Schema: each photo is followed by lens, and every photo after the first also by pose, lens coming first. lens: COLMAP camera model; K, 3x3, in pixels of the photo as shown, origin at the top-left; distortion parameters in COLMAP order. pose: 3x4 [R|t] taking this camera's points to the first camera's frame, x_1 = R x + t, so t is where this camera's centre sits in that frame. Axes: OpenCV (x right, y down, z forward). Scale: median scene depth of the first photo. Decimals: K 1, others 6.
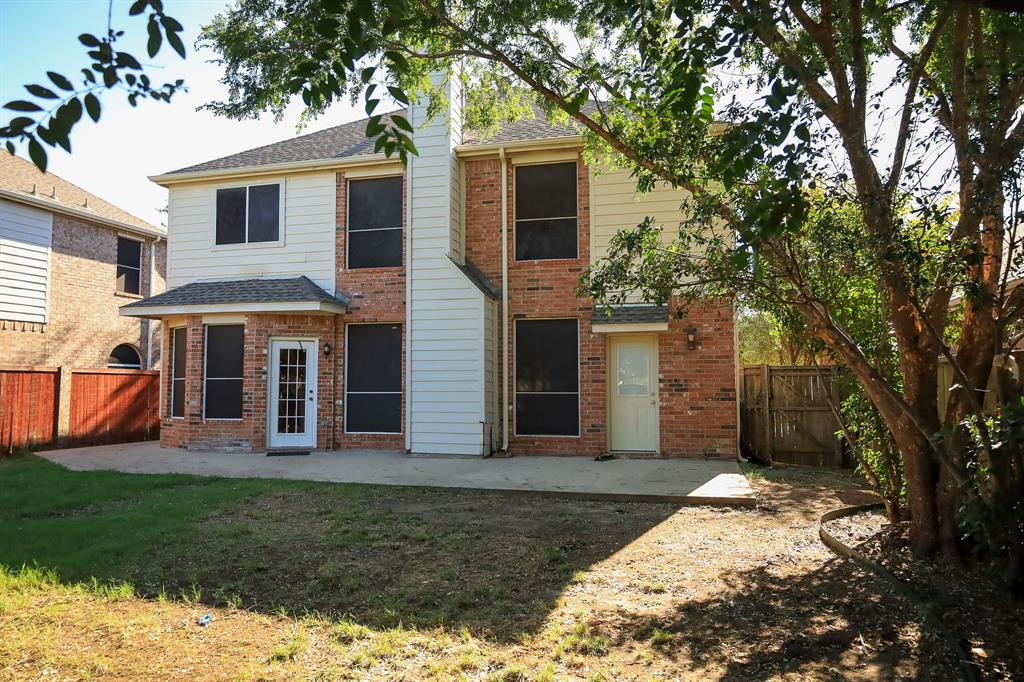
lens RADIAL K [[699.2, 0, 513.0], [0, 699.2, 343.1], [0, 0, 1]] dist [-0.013254, 0.003300]
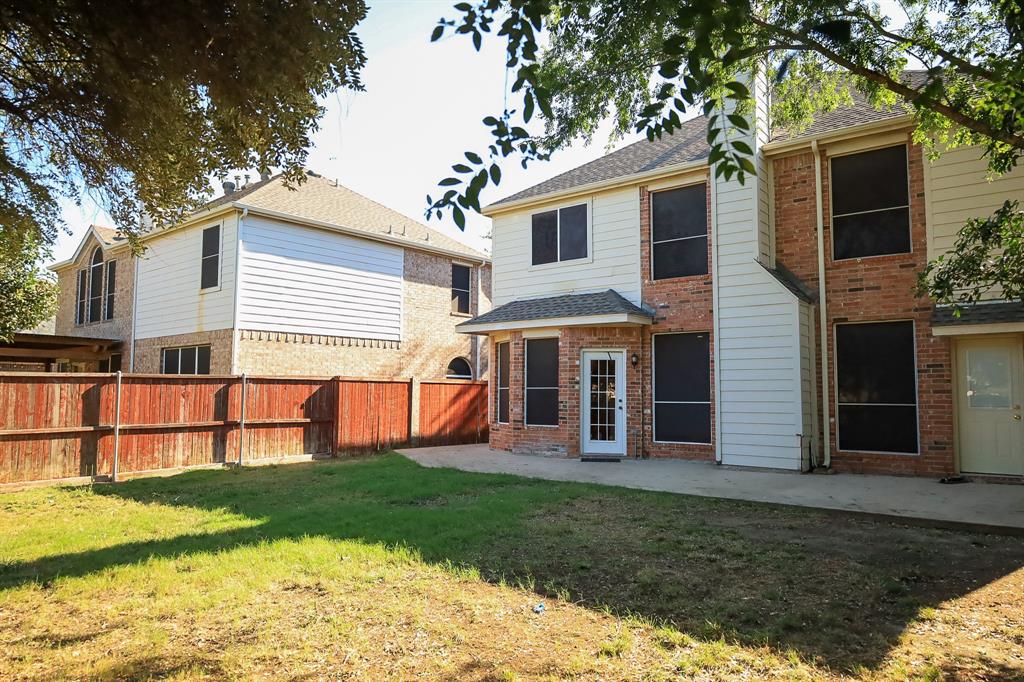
lens RADIAL K [[699.2, 0, 516.0], [0, 699.2, 344.4], [0, 0, 1]] dist [-0.013254, 0.003300]
pose [[0.911676, -0.023652, -0.410230, -0.004108], [0.019021, 0.999701, -0.015367, -0.001014], [0.410470, 0.006207, 0.911853, -0.007531]]
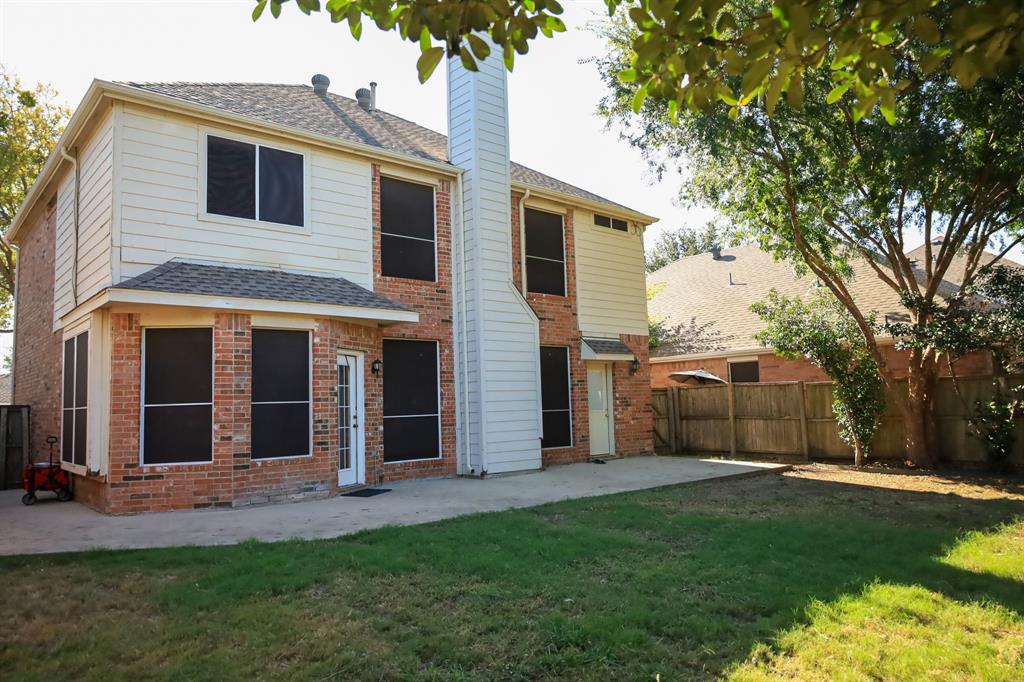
lens RADIAL K [[699.2, 0, 511.0], [0, 699.2, 342.7], [0, 0, 1]] dist [-0.013254, 0.003300]
pose [[0.565492, 0.058040, 0.822709, -0.971076], [-0.020597, 0.998203, -0.056263, 0.026934], [-0.824497, 0.014871, 0.565671, 0.418659]]
